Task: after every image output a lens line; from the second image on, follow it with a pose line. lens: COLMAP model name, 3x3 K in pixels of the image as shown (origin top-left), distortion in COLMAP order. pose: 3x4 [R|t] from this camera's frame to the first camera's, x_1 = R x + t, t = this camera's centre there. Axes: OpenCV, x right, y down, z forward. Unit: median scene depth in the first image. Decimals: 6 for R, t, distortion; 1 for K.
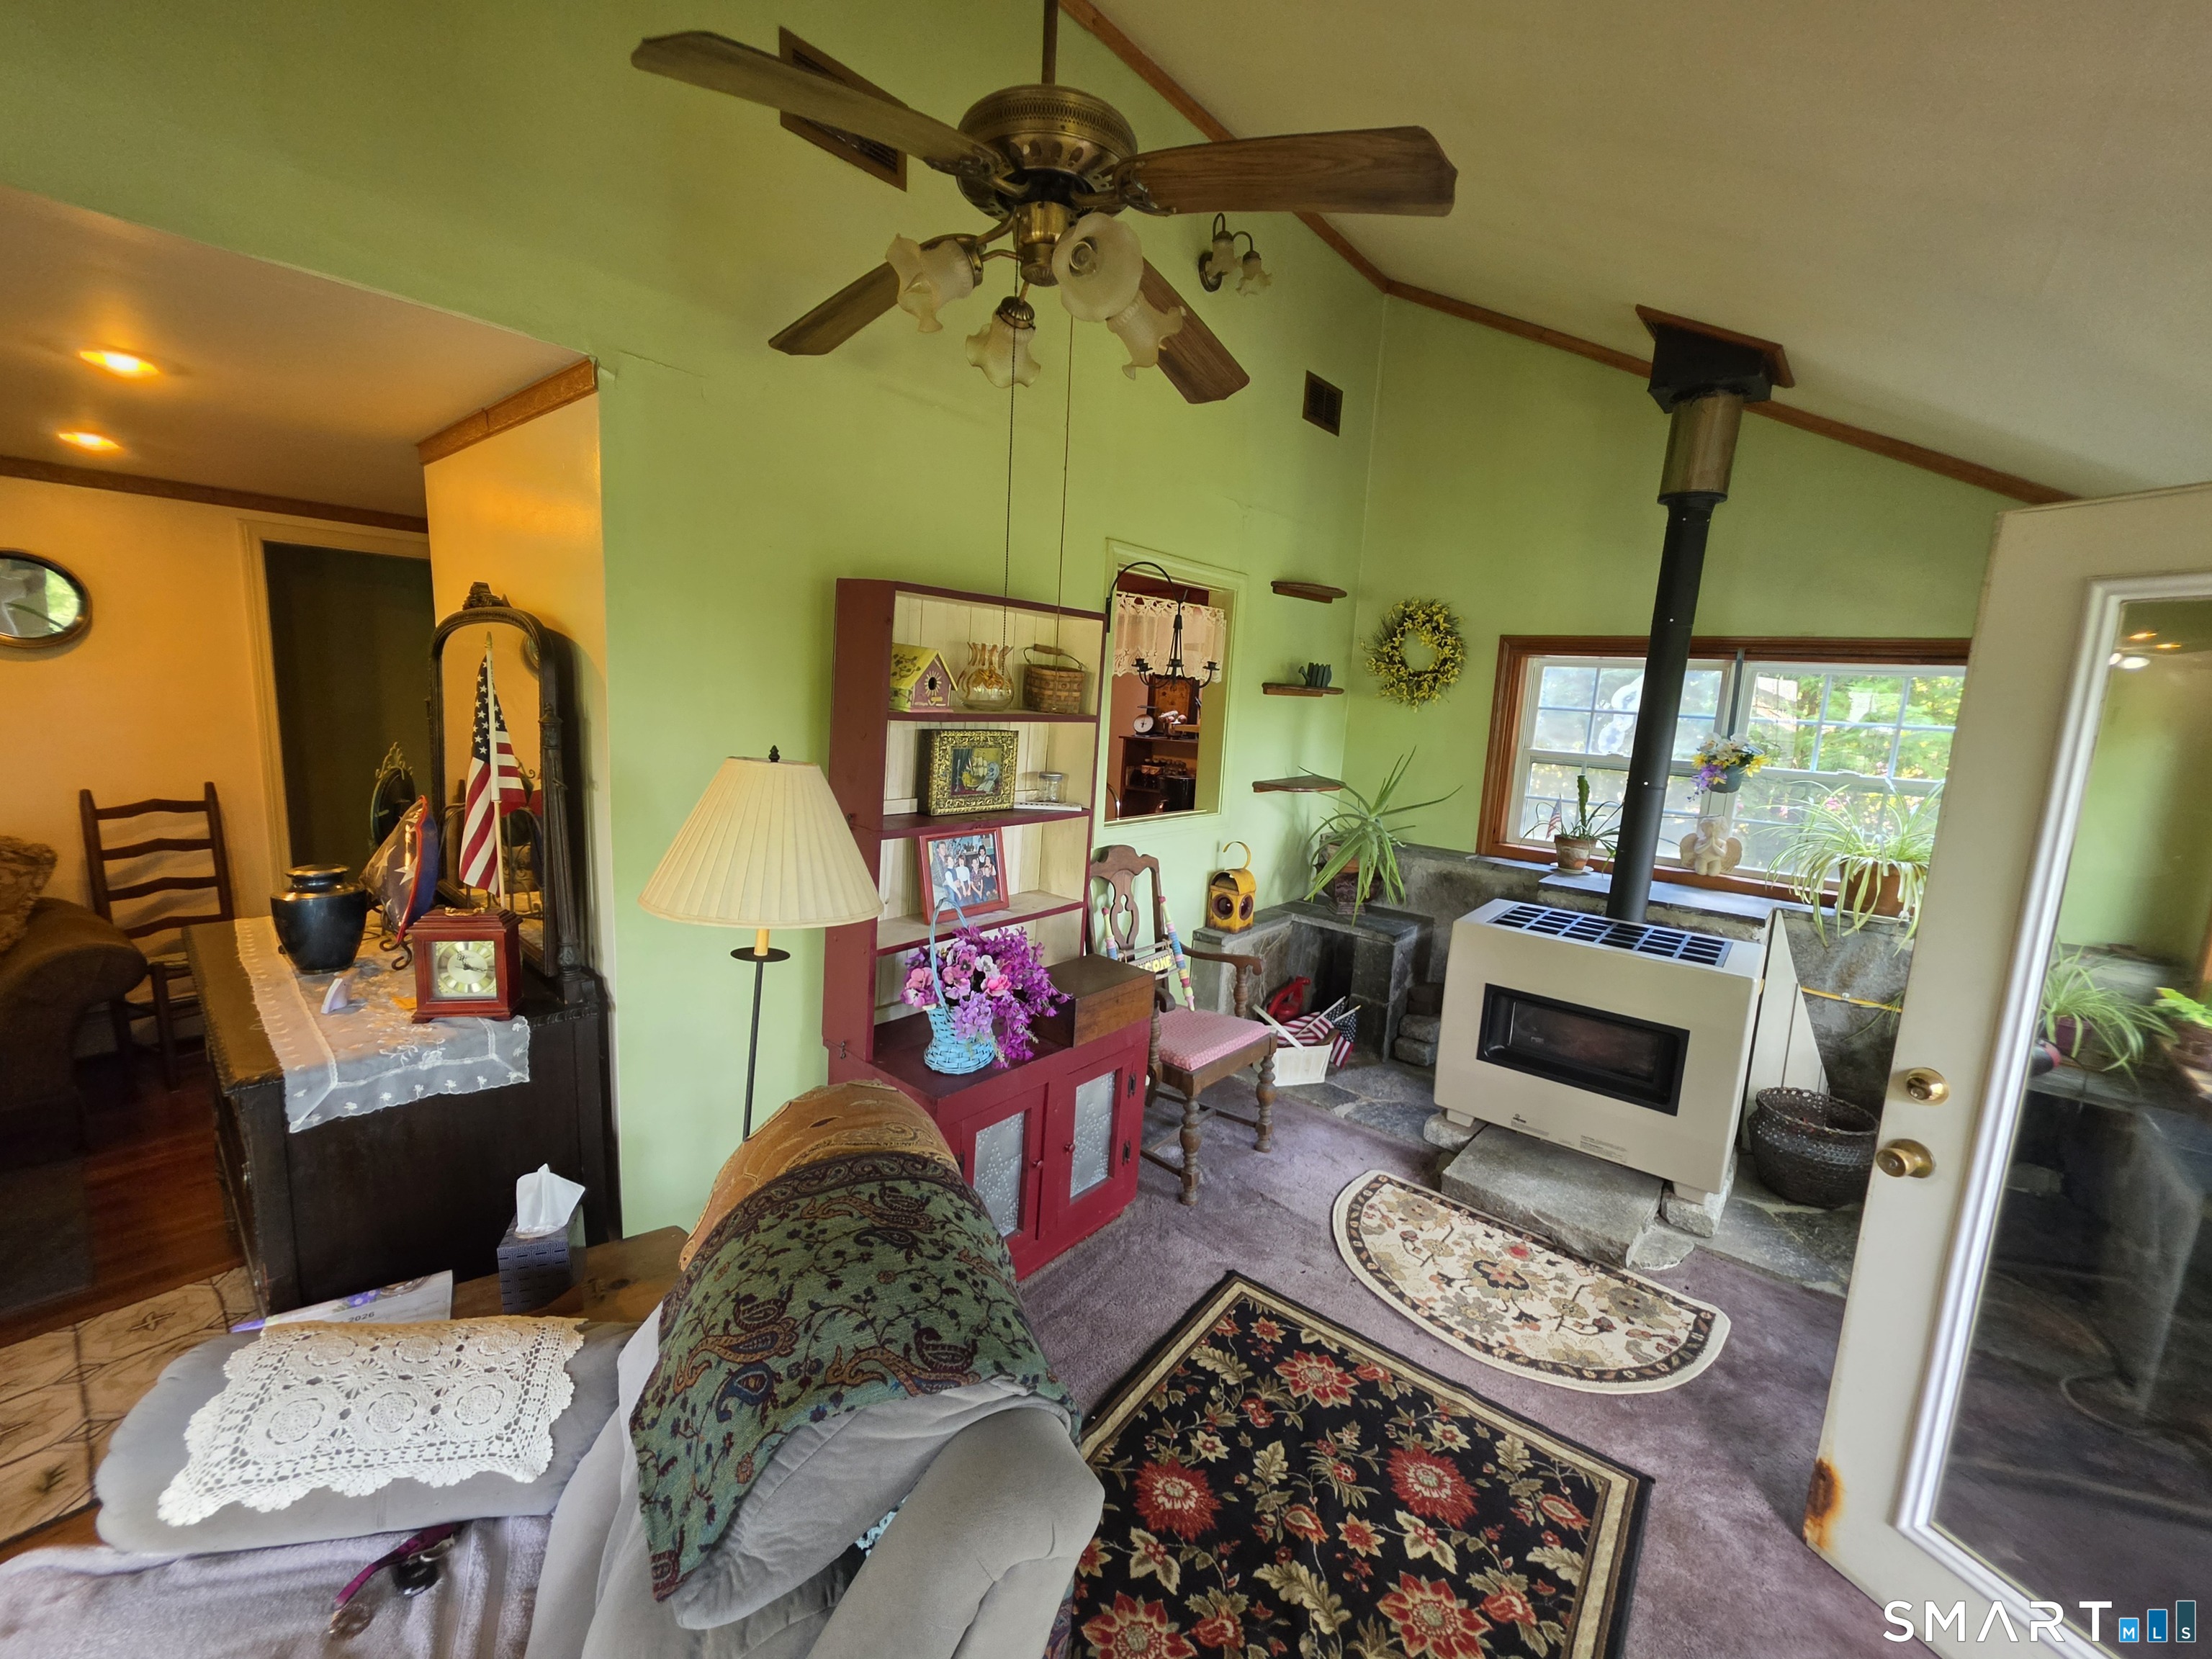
lens RADIAL K [[890.5, 0, 1087.6], [0, 890.5, 828.8], [0, 0, 1]] dist [0.000281, 0.000085]
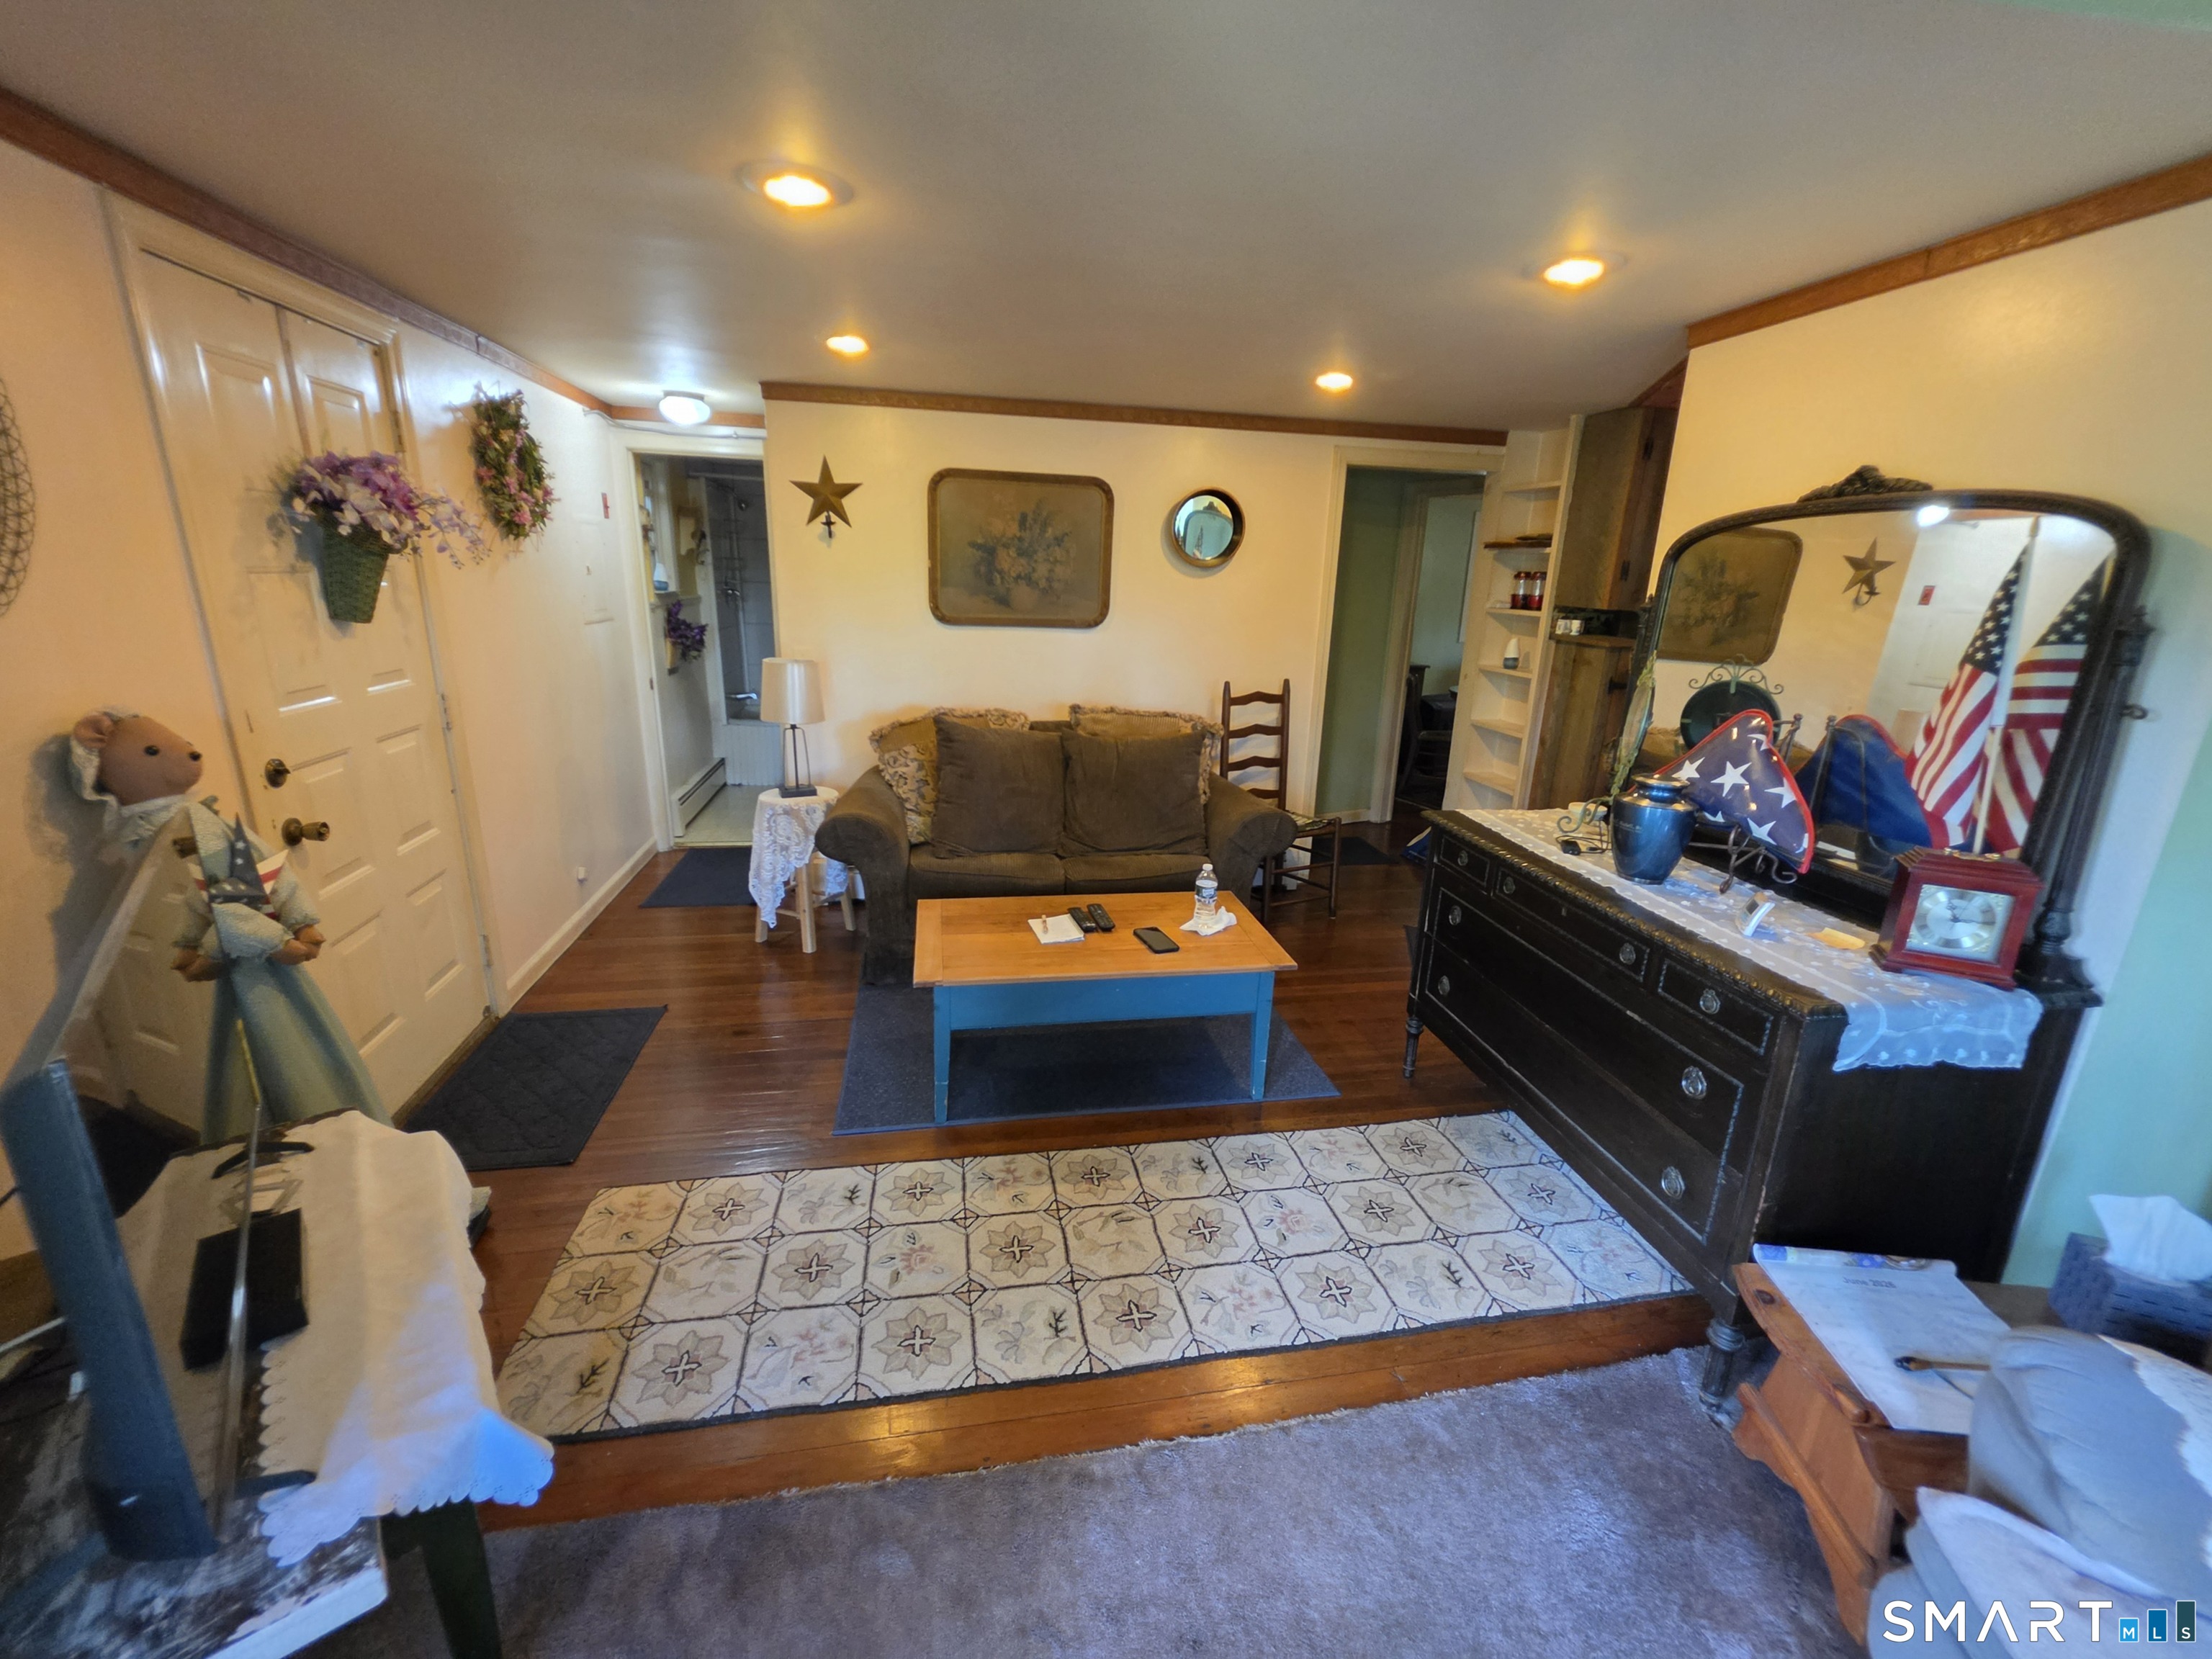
lens RADIAL K [[890.5, 0, 1100.6], [0, 890.5, 822.8], [0, 0, 1]] dist [0.000281, 0.000085]
pose [[0.776064, 0.143030, -0.614221, -0.434288], [-0.087215, 0.988925, 0.120089, 0.017102], [0.624595, -0.039628, 0.779943, -0.093825]]
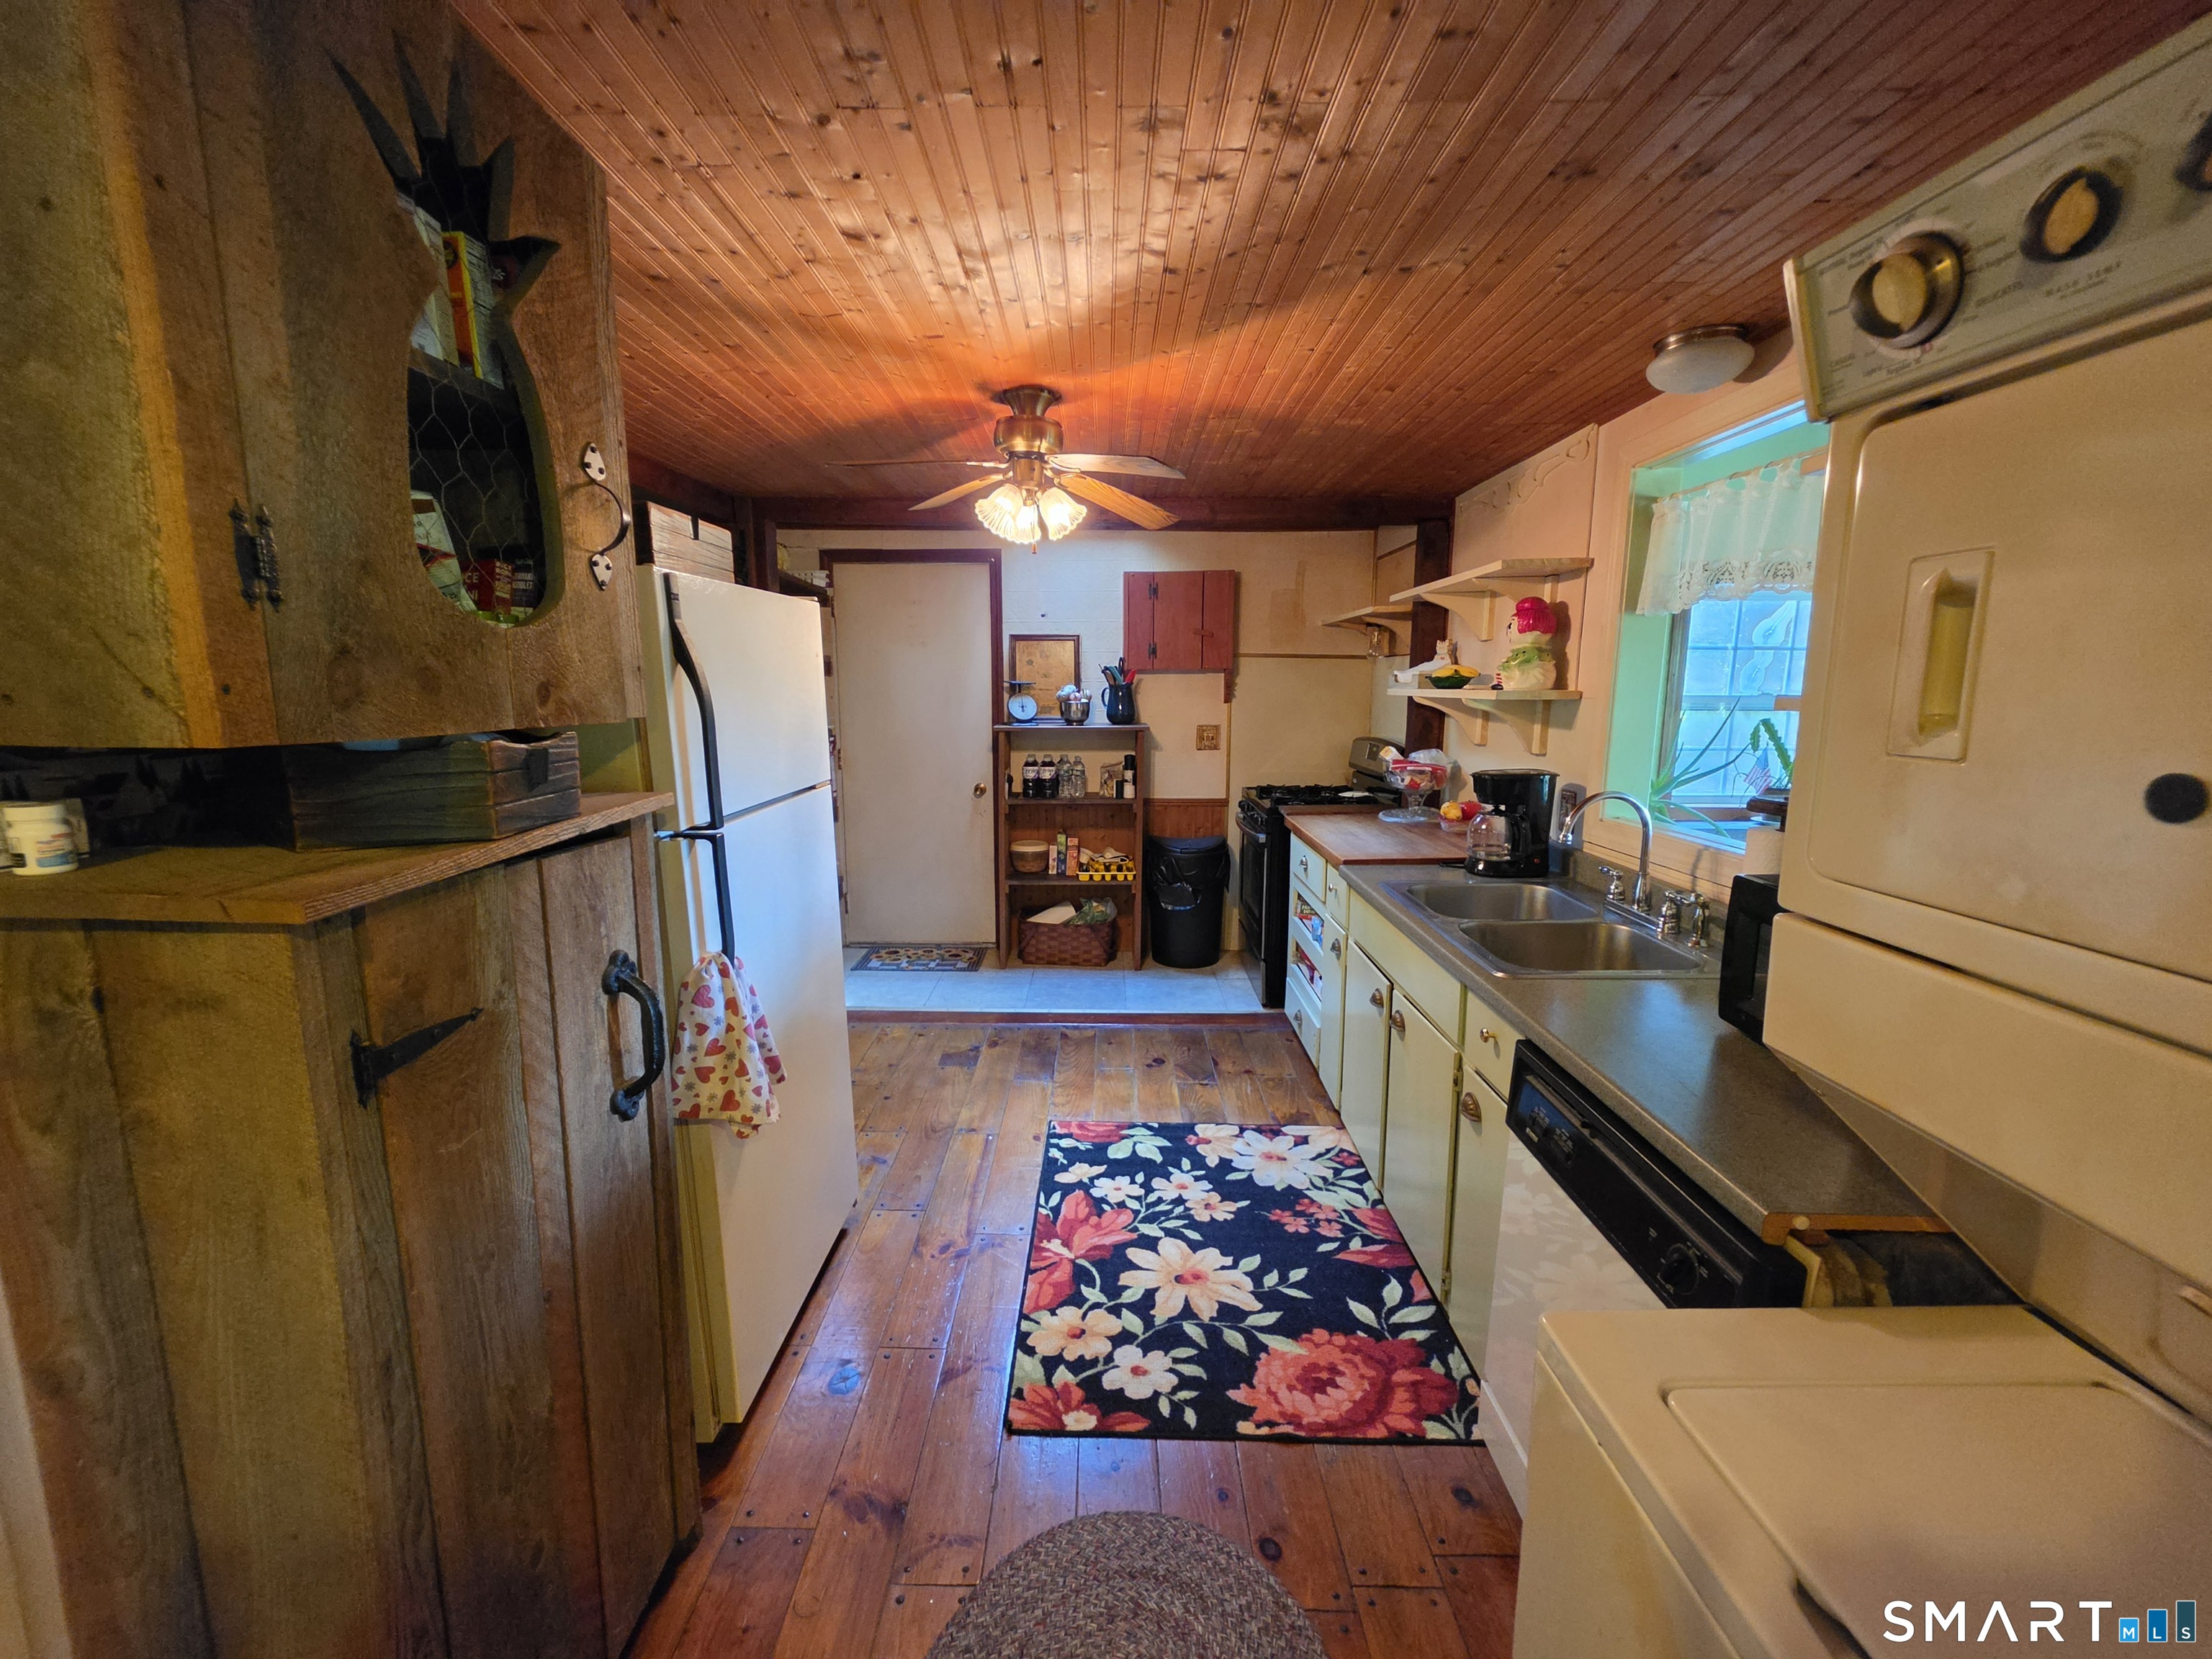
lens RADIAL K [[890.5, 0, 1087.9], [0, 890.5, 830.8], [0, 0, 1]] dist [0.000281, 0.000085]
pose [[0.781031, -0.154202, 0.605154, -0.624454], [0.139530, 0.987627, 0.071581, -0.126194], [-0.608705, 0.028530, 0.792884, 0.828786]]
